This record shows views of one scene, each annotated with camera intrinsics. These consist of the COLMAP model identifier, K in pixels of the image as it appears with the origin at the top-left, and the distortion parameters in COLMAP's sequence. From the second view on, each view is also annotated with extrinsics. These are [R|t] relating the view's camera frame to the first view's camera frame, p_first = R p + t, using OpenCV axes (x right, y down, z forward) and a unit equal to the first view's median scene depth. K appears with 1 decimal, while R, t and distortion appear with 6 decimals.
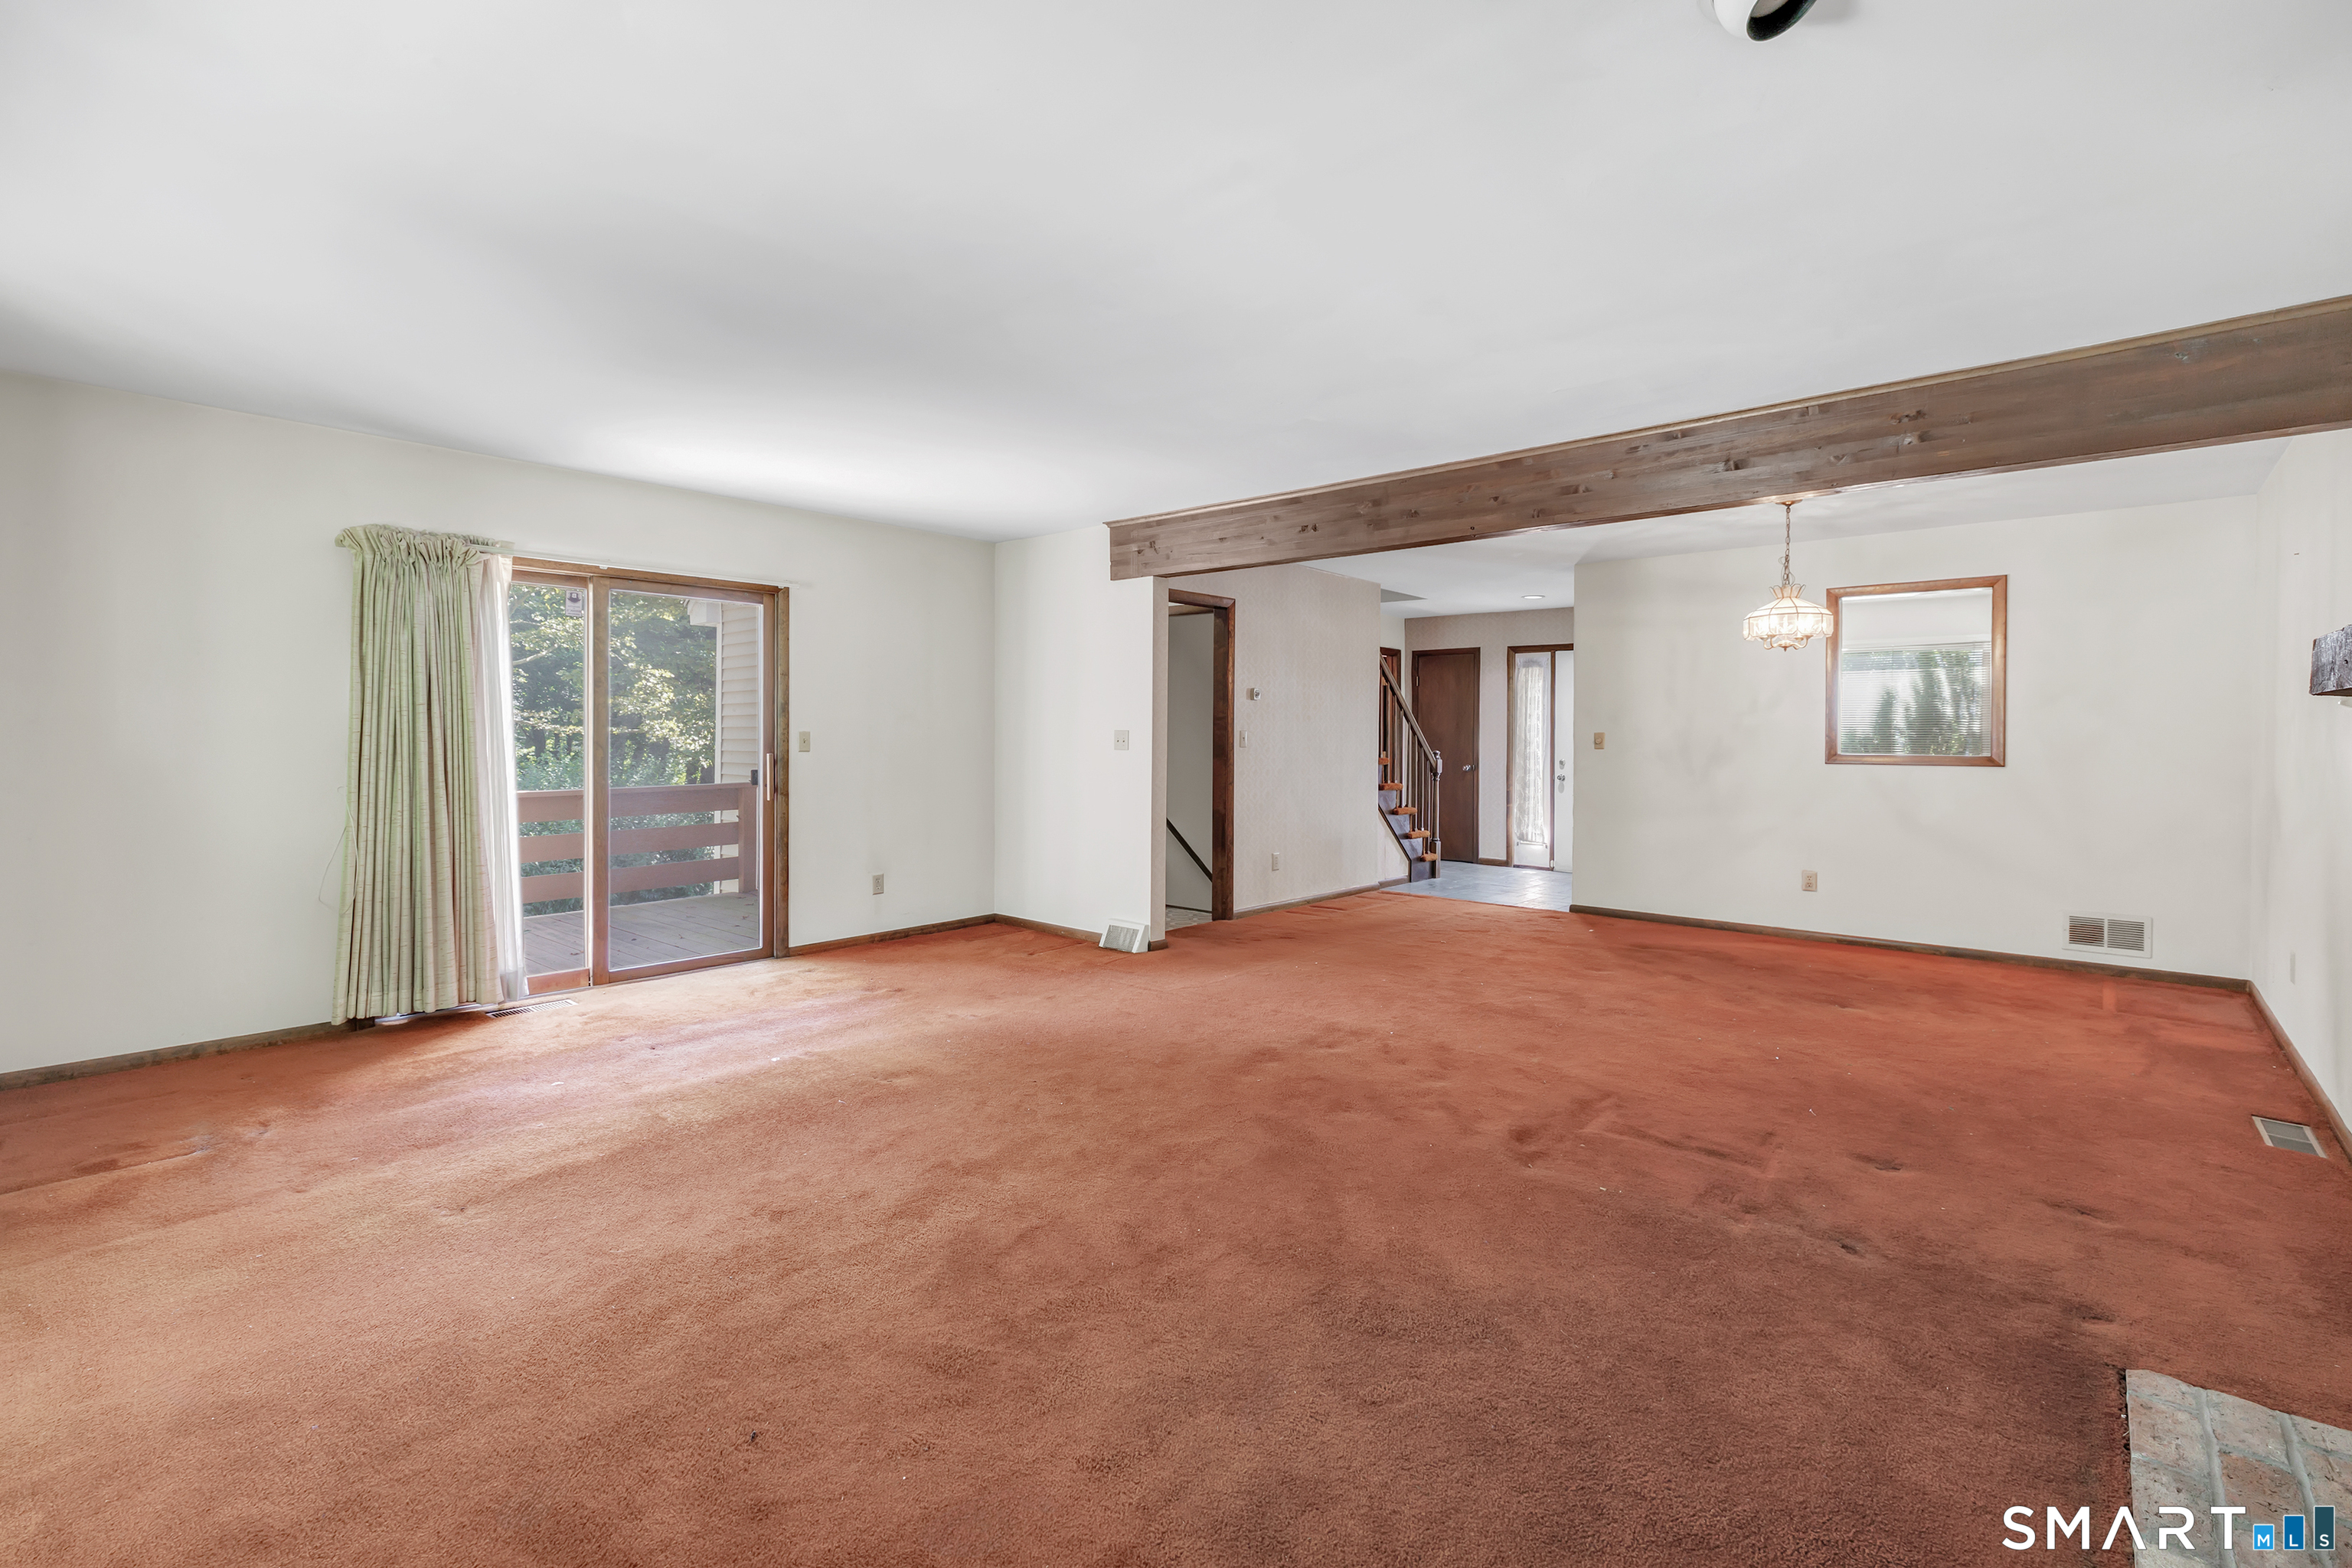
lens RADIAL K [[1051.6, 0, 1187.6], [0, 1051.6, 740.3], [0, 0, 1]] dist [-0.003066, -0.000006]
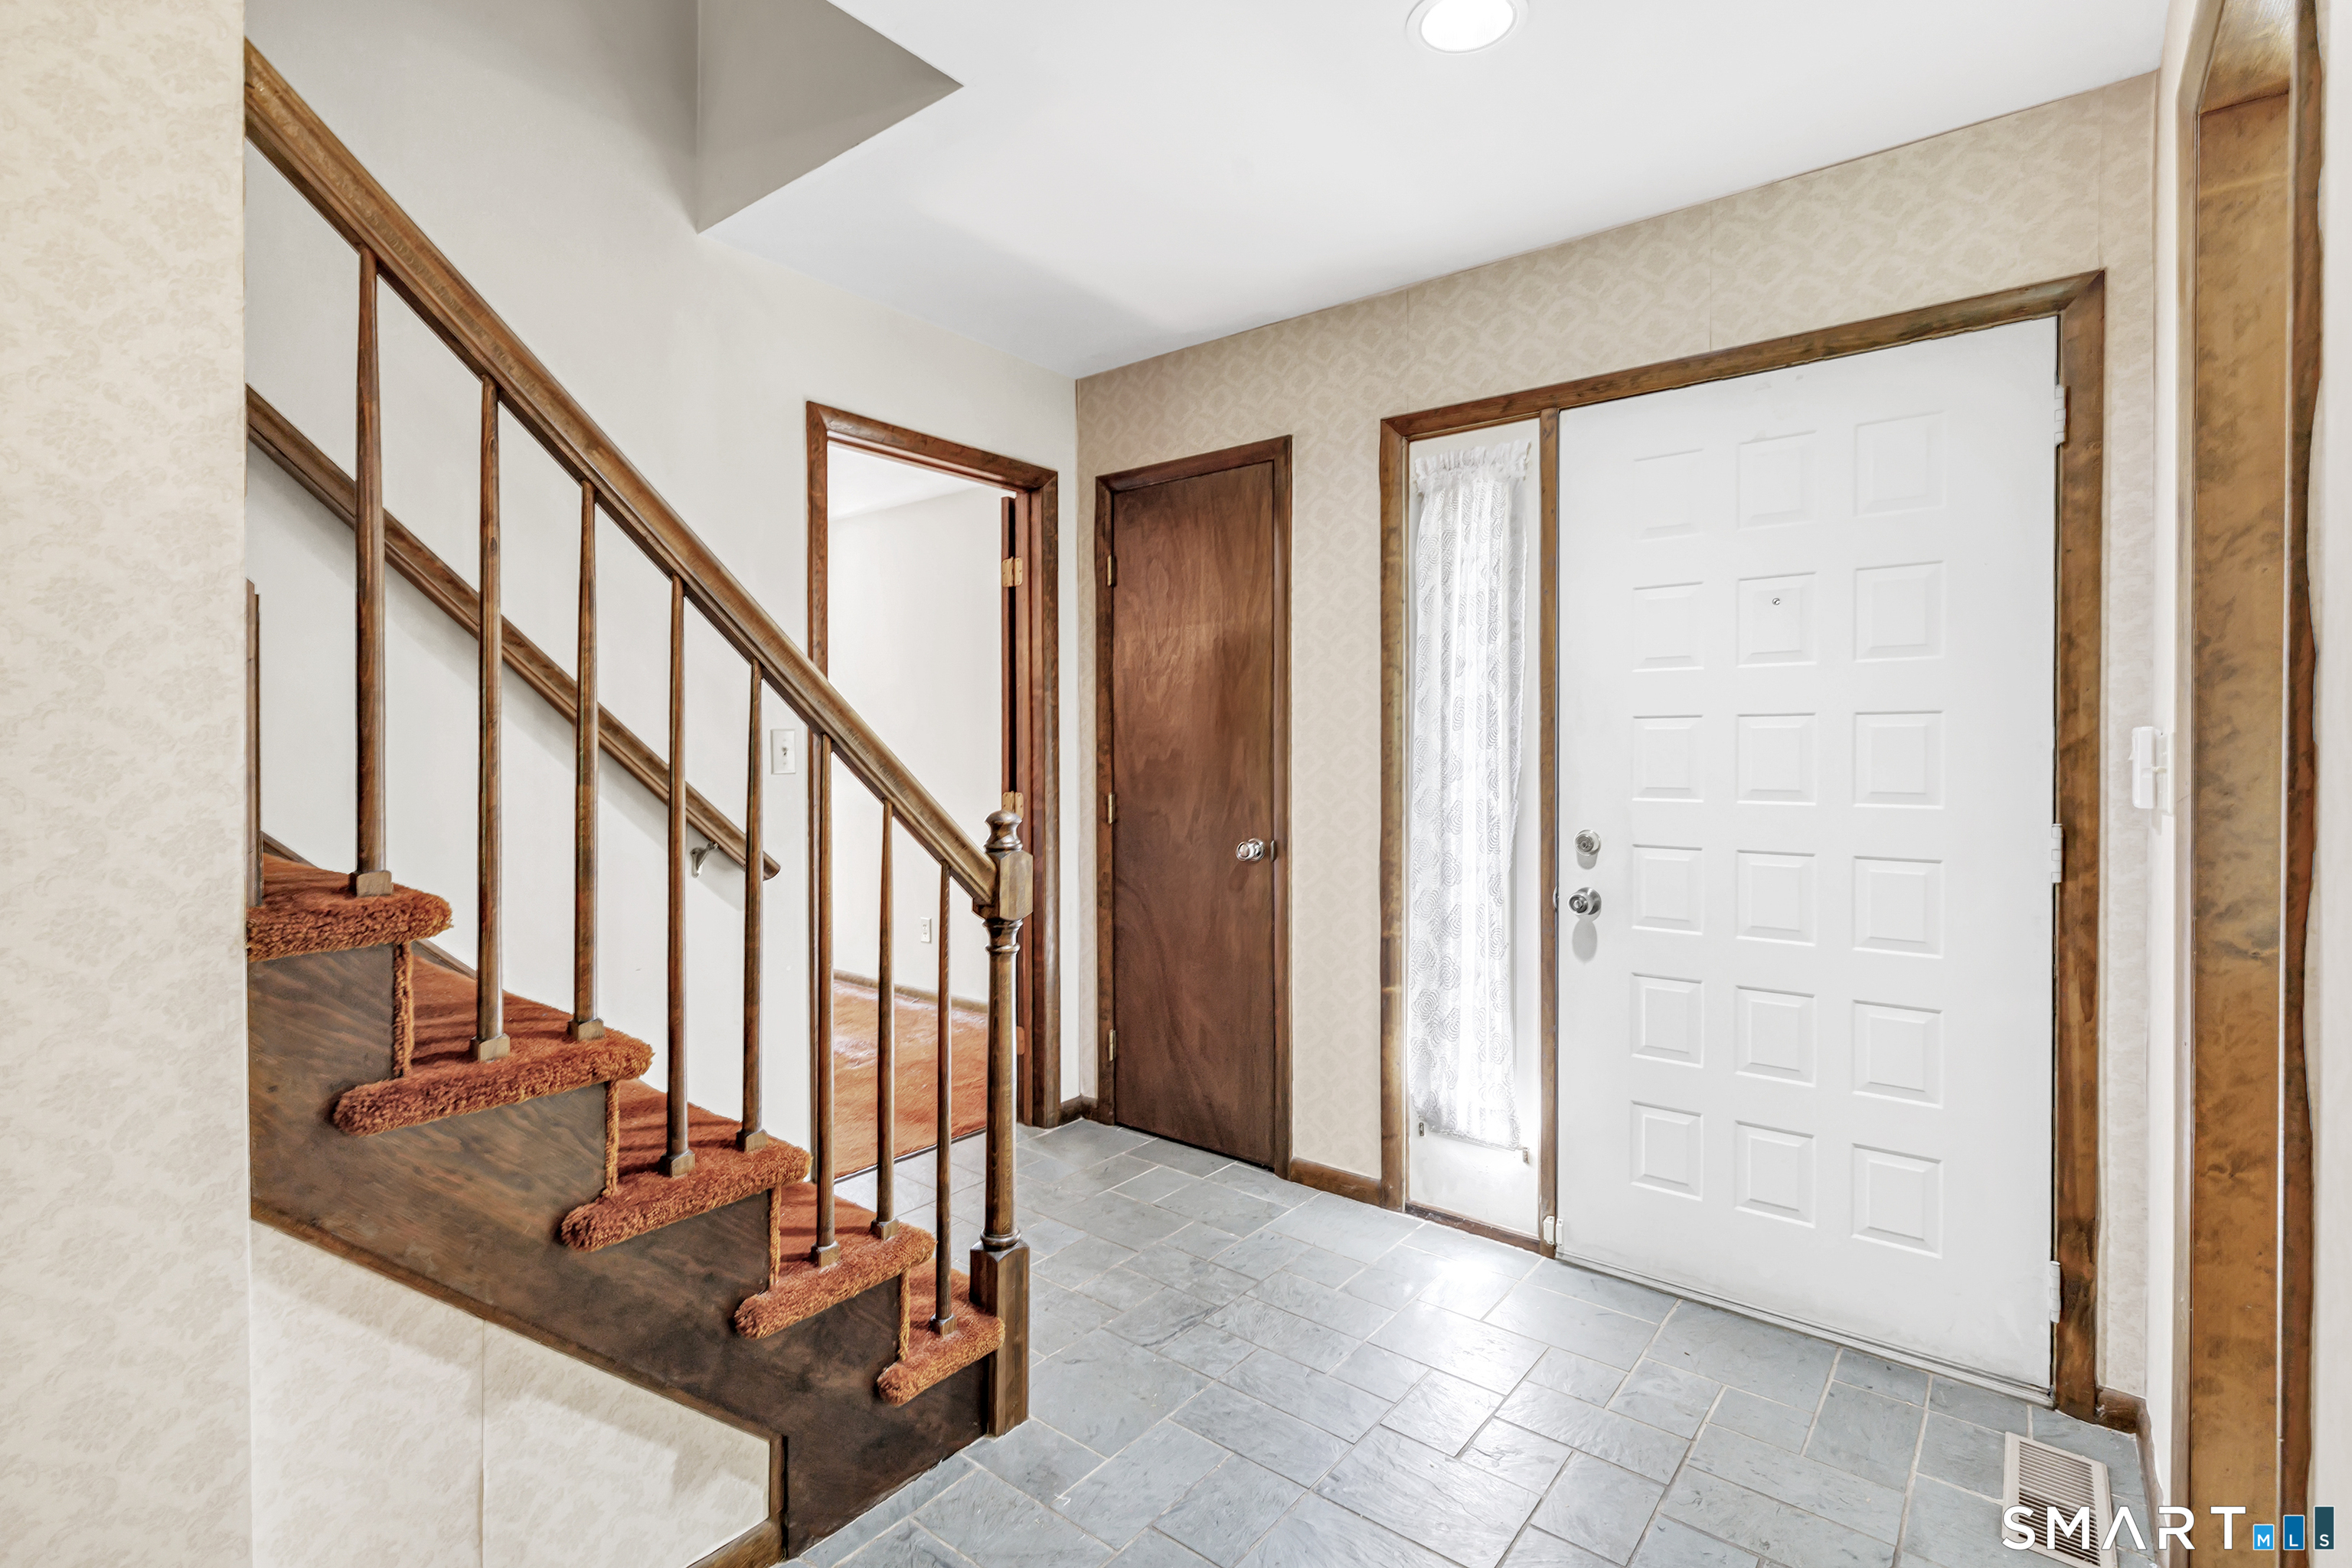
lens RADIAL K [[1057.9, 0, 1175.8], [0, 1057.9, 759.0], [0, 0, 1]] dist [0.003623, 0.001022]
pose [[0.998300, -0.008398, 0.057677, 0.396633], [0.007851, 0.999922, 0.009699, -0.003872], [-0.057754, -0.009229, 0.998288, 1.229438]]
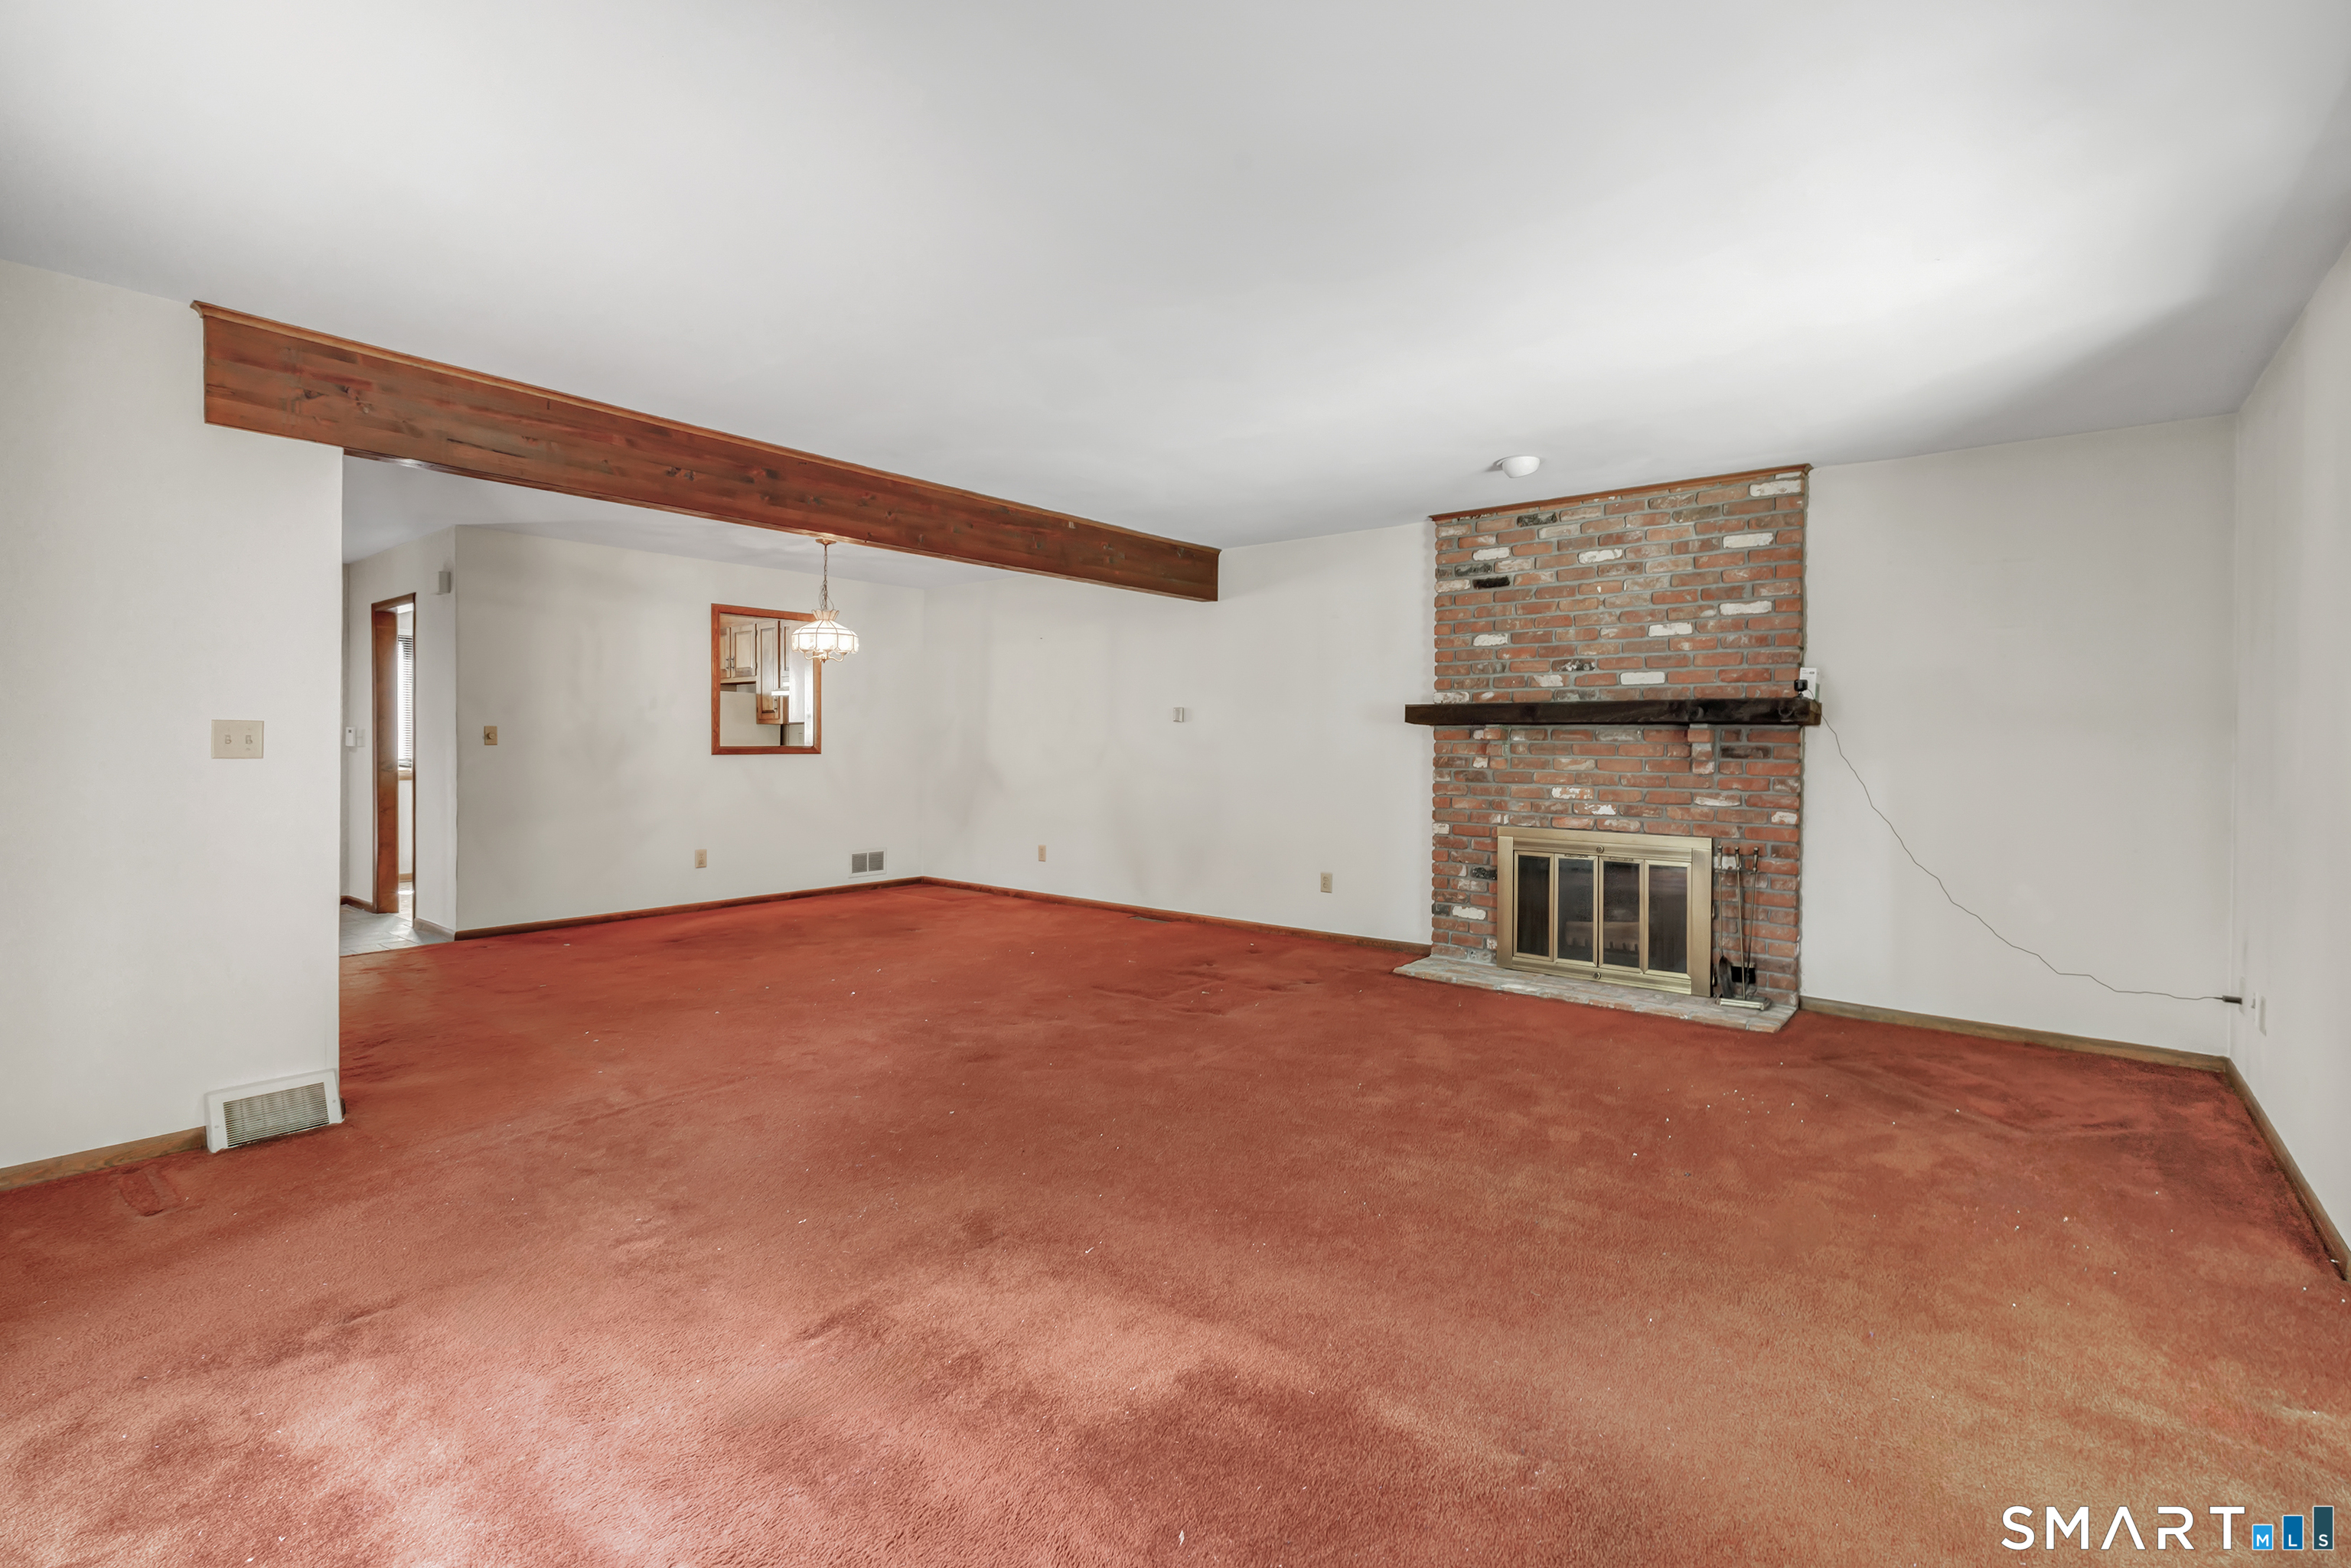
lens RADIAL K [[1051.1, 0, 1187.0], [0, 1051.1, 740.3], [0, 0, 1]] dist [-0.003066, -0.000006]
pose [[-0.037059, -0.008331, 0.999278, -0.606137], [-0.002260, 0.999963, 0.008253, -0.004872], [-0.999311, -0.001952, -0.037076, 0.559068]]
